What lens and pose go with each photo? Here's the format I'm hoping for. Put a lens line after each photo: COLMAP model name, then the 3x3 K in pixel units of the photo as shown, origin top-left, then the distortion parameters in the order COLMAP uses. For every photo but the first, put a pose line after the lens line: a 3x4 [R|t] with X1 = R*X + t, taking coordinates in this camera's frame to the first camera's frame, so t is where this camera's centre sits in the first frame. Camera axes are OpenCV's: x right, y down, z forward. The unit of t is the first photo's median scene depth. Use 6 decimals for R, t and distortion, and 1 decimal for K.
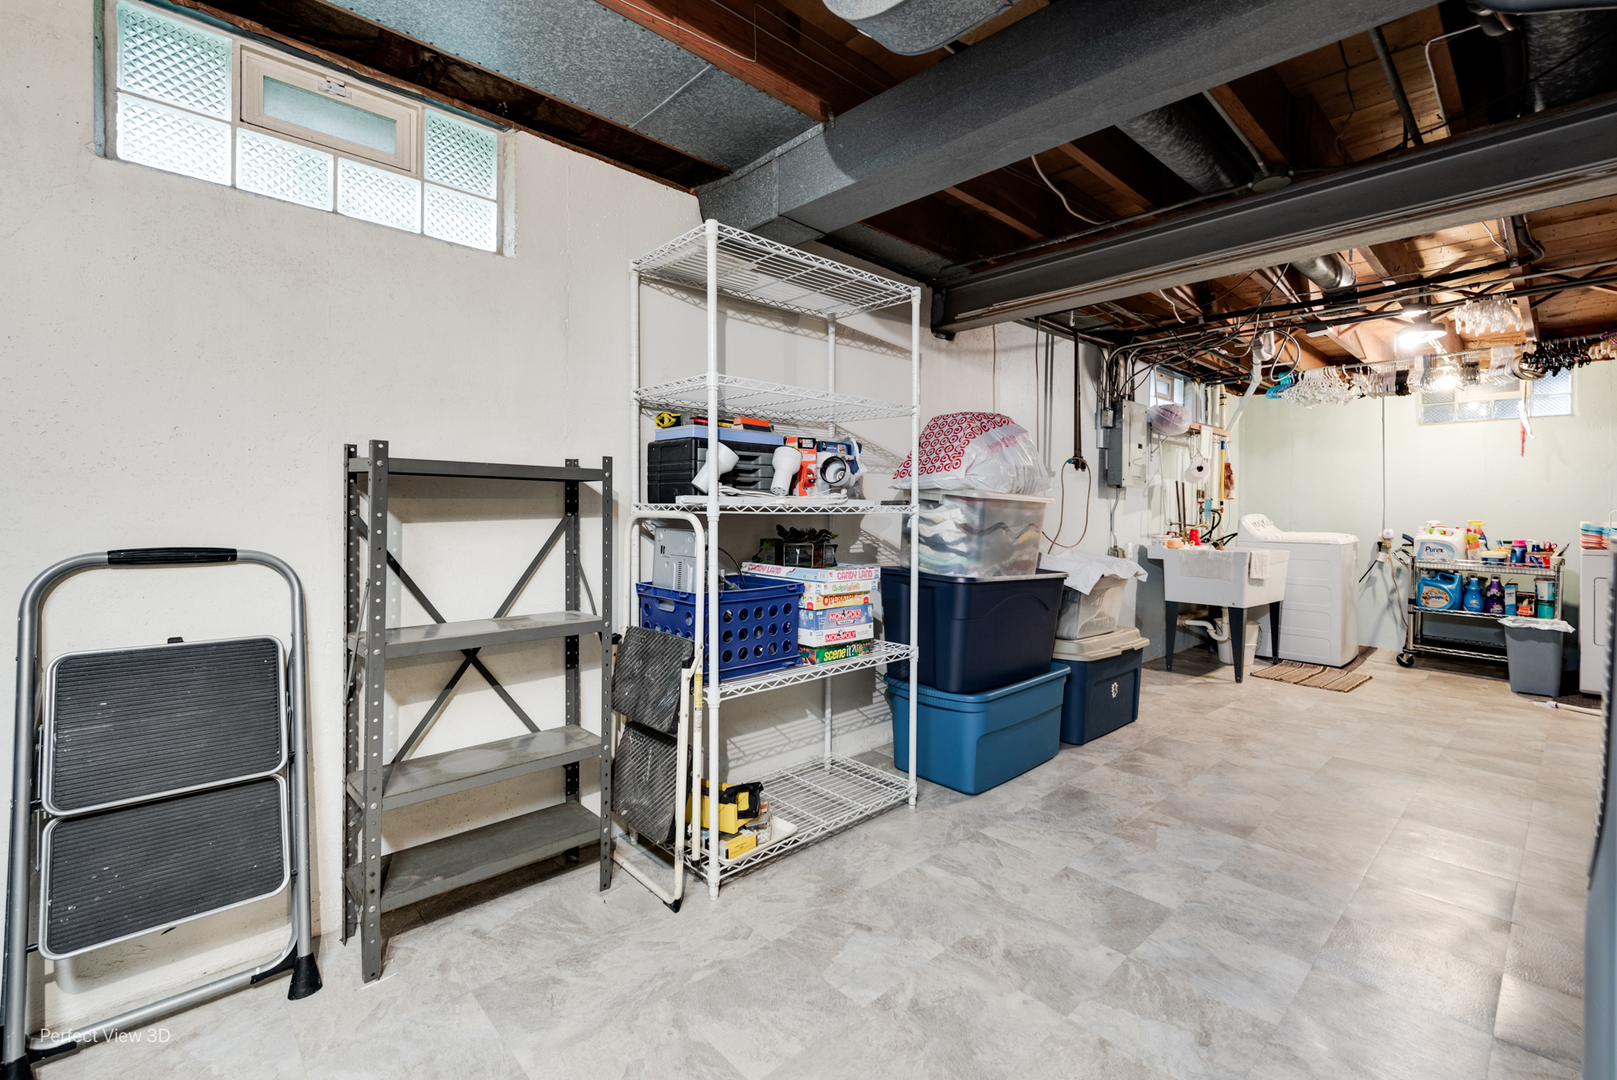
lens RADIAL K [[702.8, 0, 798.1], [0, 702.8, 508.8], [0, 0, 1]] dist [0.005242, -0.000030]
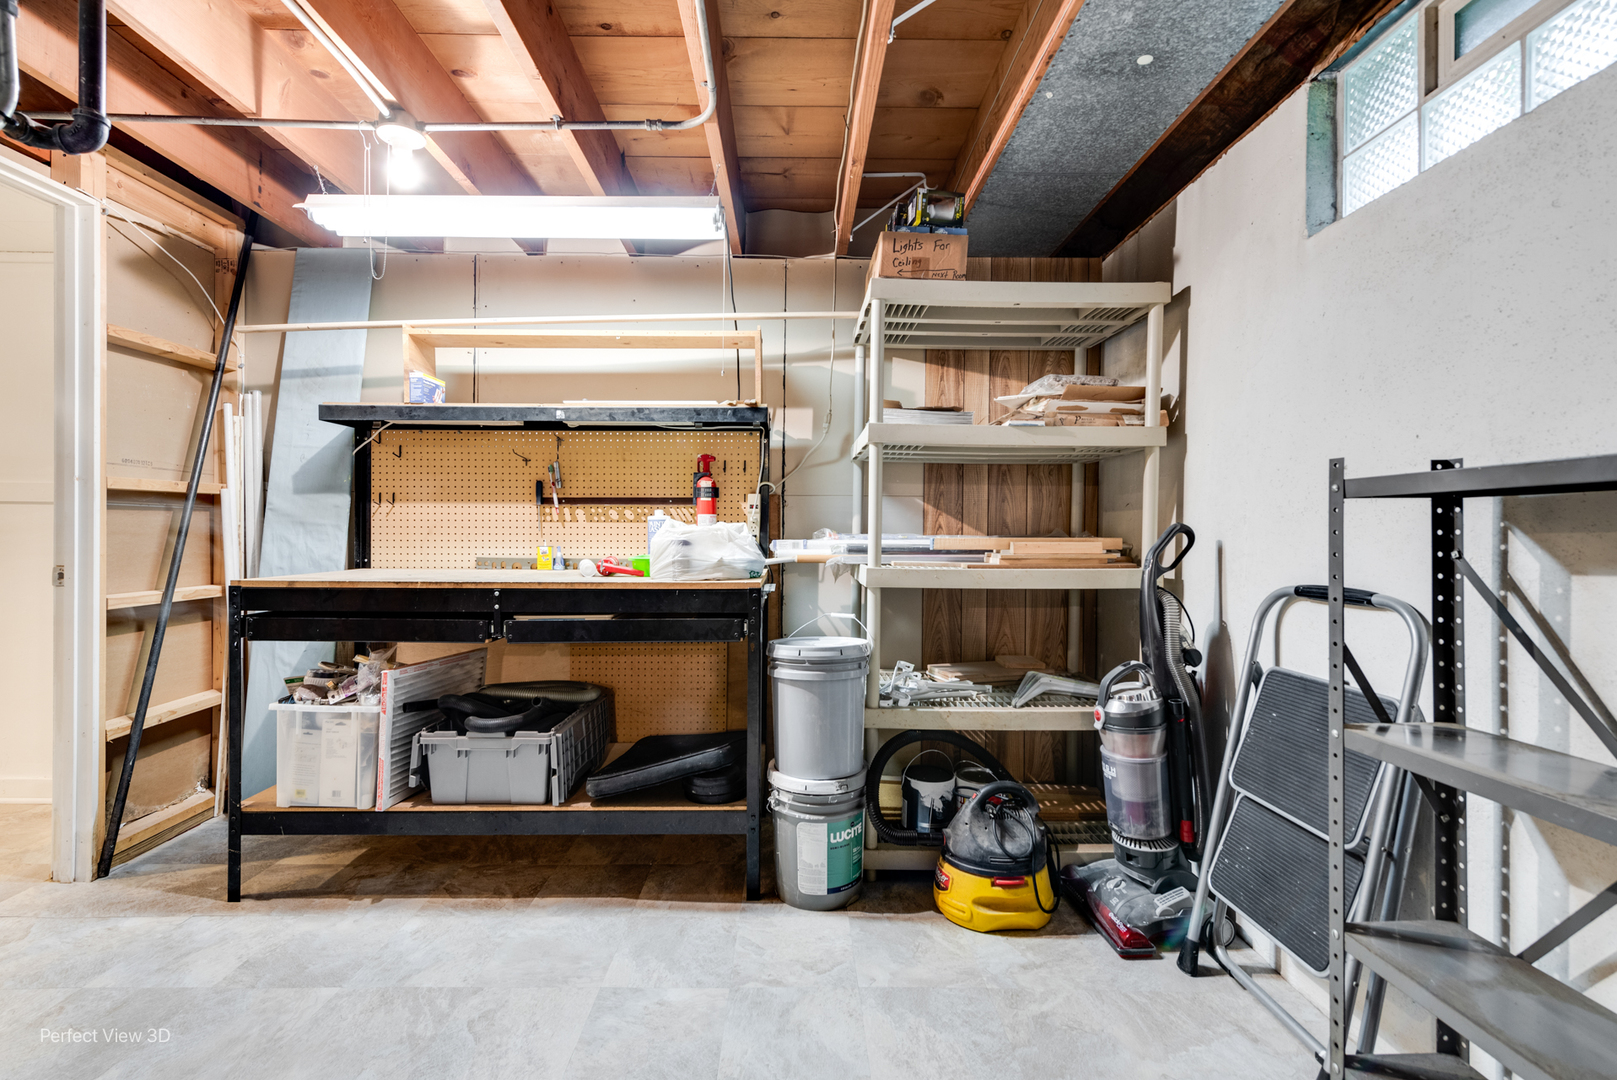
lens RADIAL K [[702.8, 0, 805.5], [0, 702.8, 533.6], [0, 0, 1]] dist [0.005242, -0.000030]
pose [[-0.655546, -0.008812, -0.755104, 0.308064], [-0.005226, 0.999961, -0.007132, -0.006485], [0.755137, -0.000730, -0.655566, 0.911189]]
